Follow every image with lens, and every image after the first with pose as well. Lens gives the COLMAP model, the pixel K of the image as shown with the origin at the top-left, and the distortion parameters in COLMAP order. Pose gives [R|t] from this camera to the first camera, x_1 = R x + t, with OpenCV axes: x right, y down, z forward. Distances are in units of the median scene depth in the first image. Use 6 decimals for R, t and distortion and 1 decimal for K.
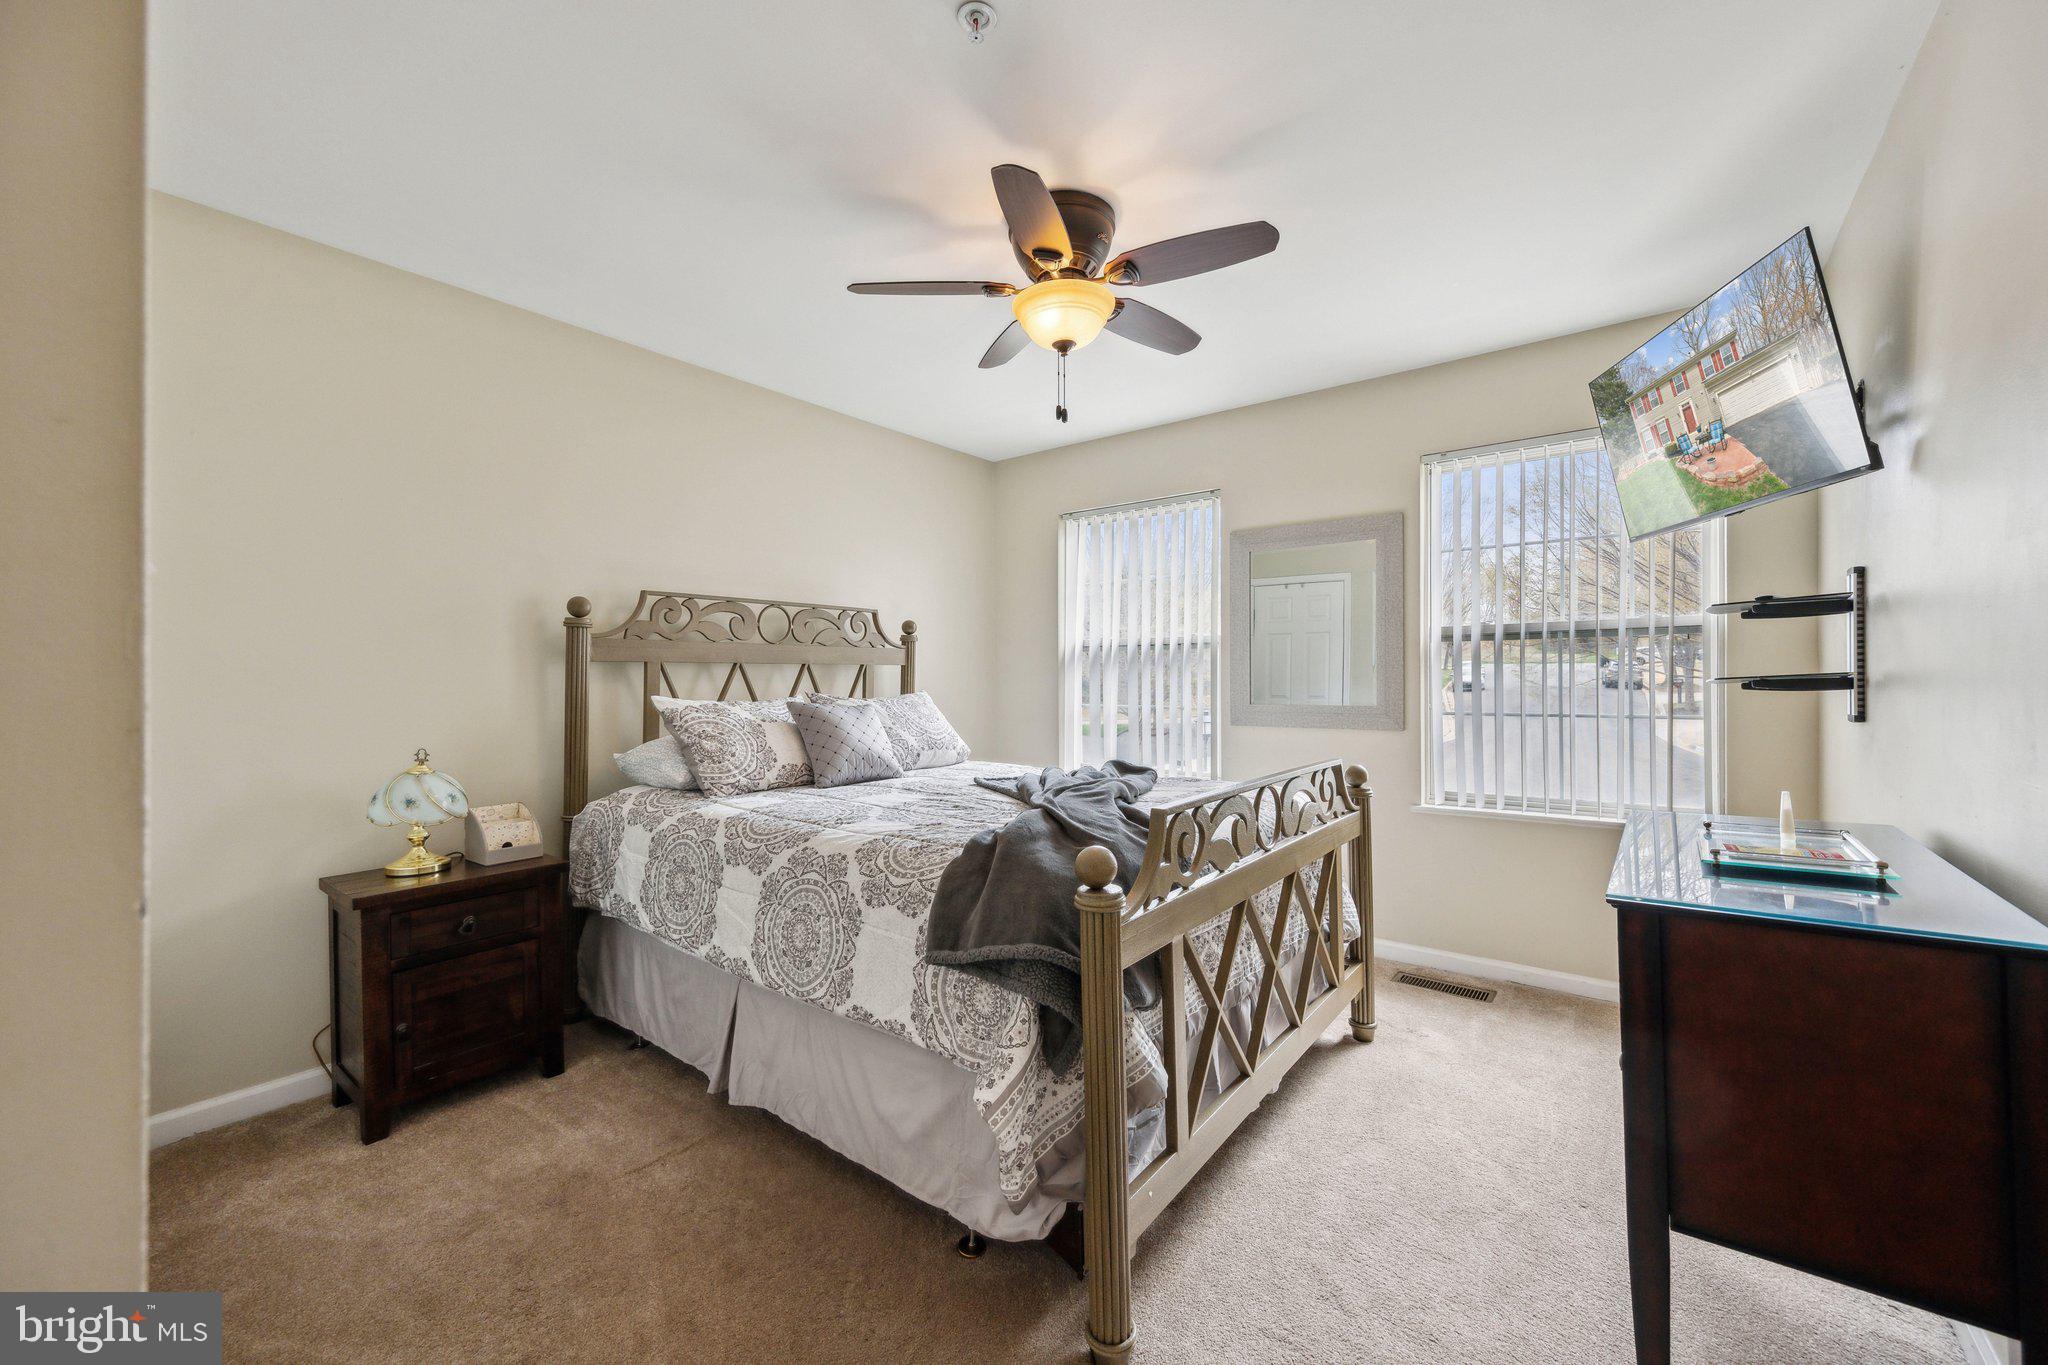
lens RADIAL K [[801.9, 0, 1022.1], [0, 801.9, 678.3], [0, 0, 1]] dist [-0.009699, -0.000453]
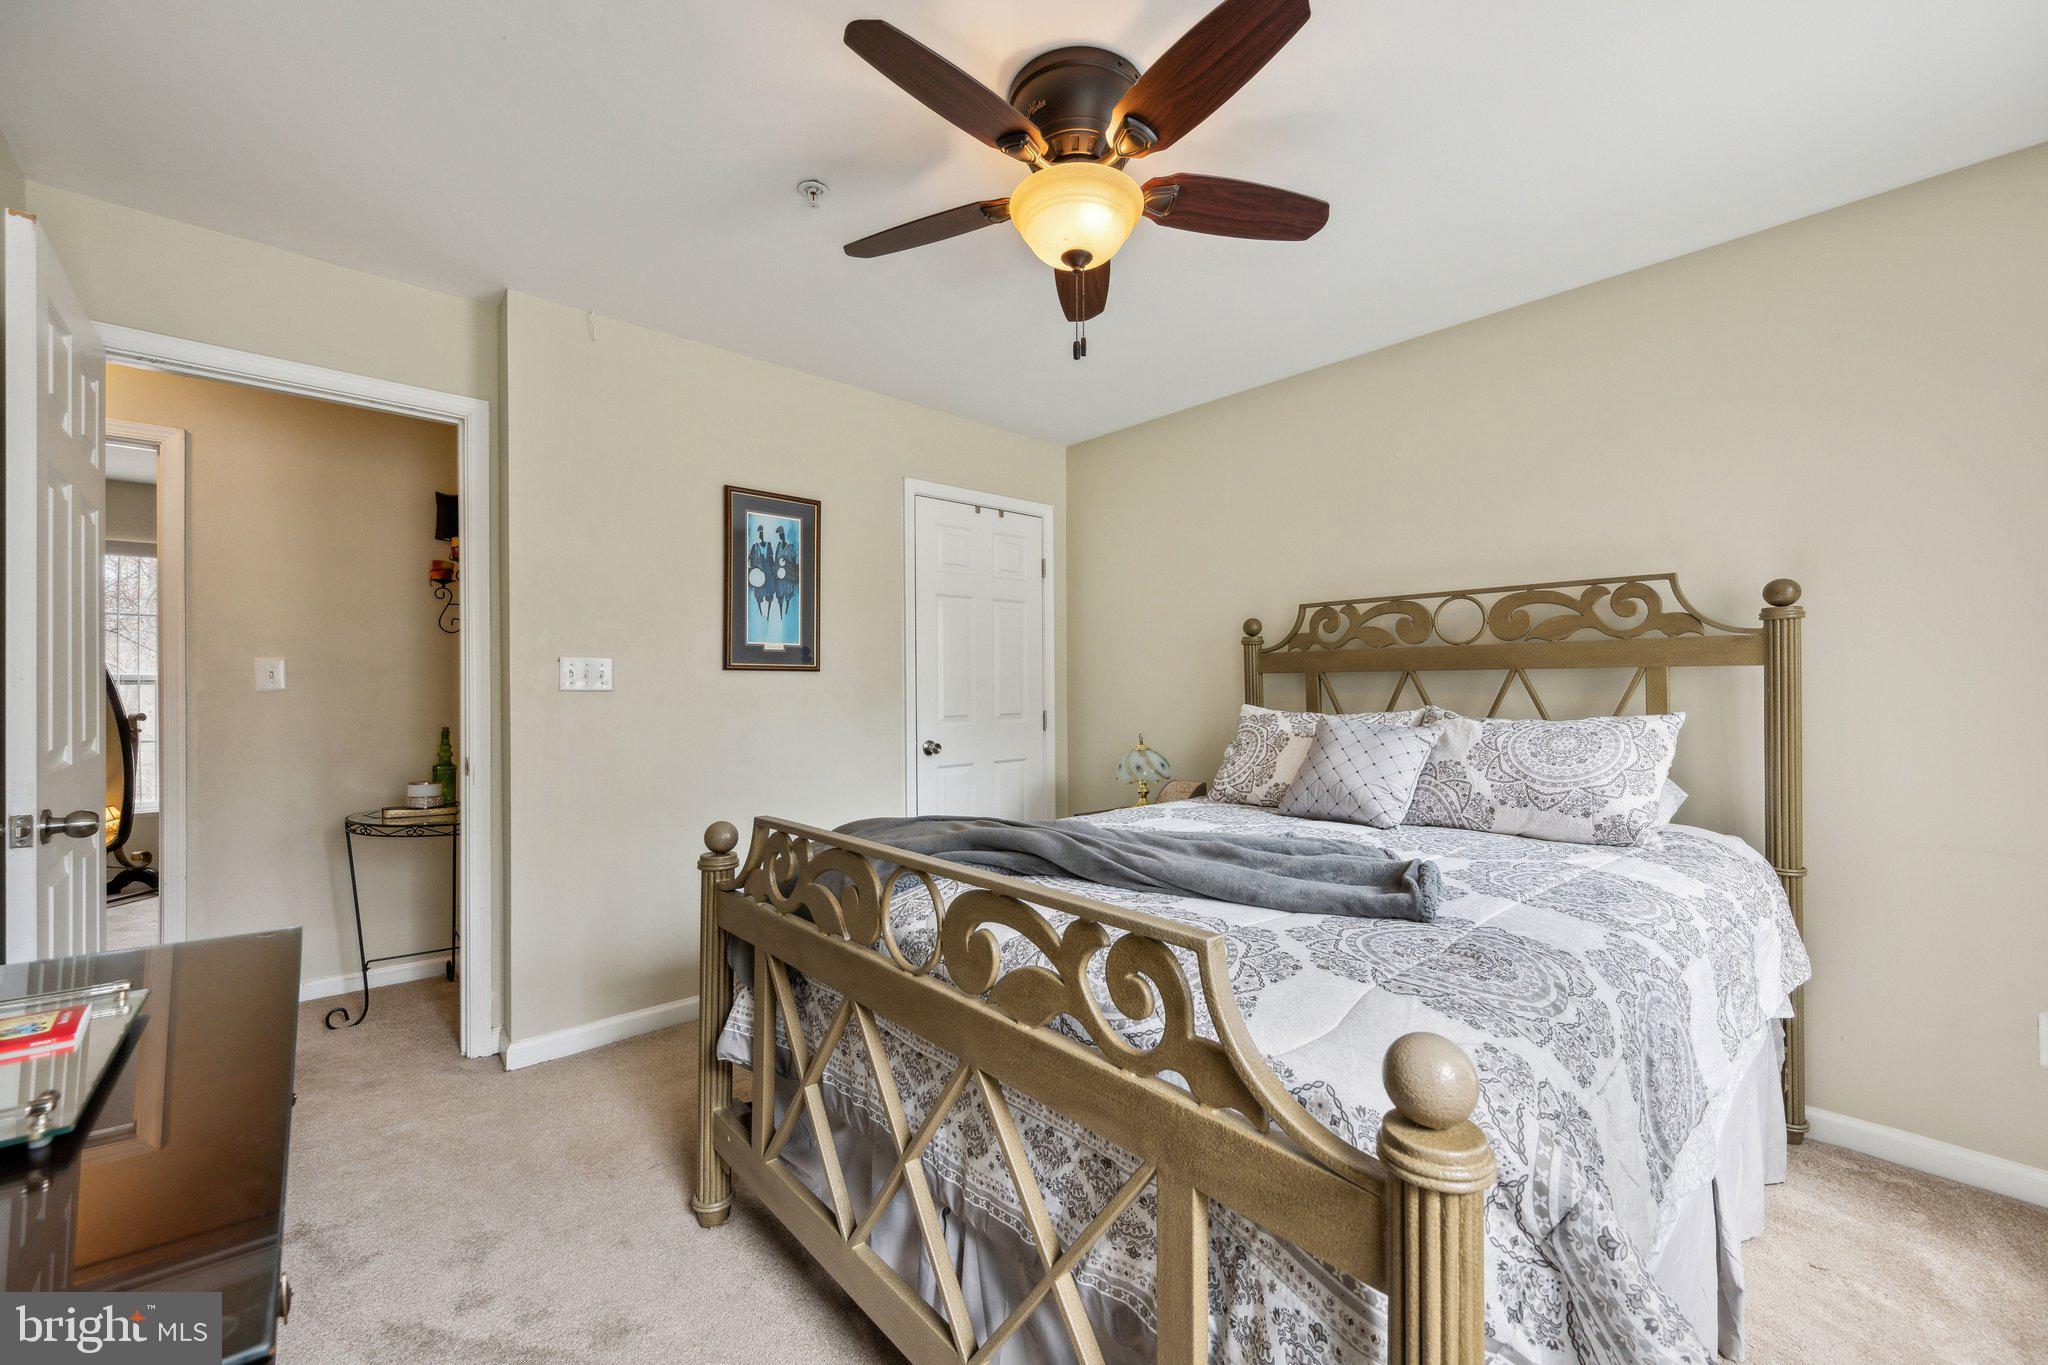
lens RADIAL K [[801.9, 0, 1022.4], [0, 801.9, 682.9], [0, 0, 1]] dist [-0.009699, -0.000453]
pose [[-0.183358, 0.000113, -0.983046, 0.598669], [0.000811, 1.000000, -0.000036, -0.006742], [0.983046, -0.000804, -0.183358, 0.795543]]
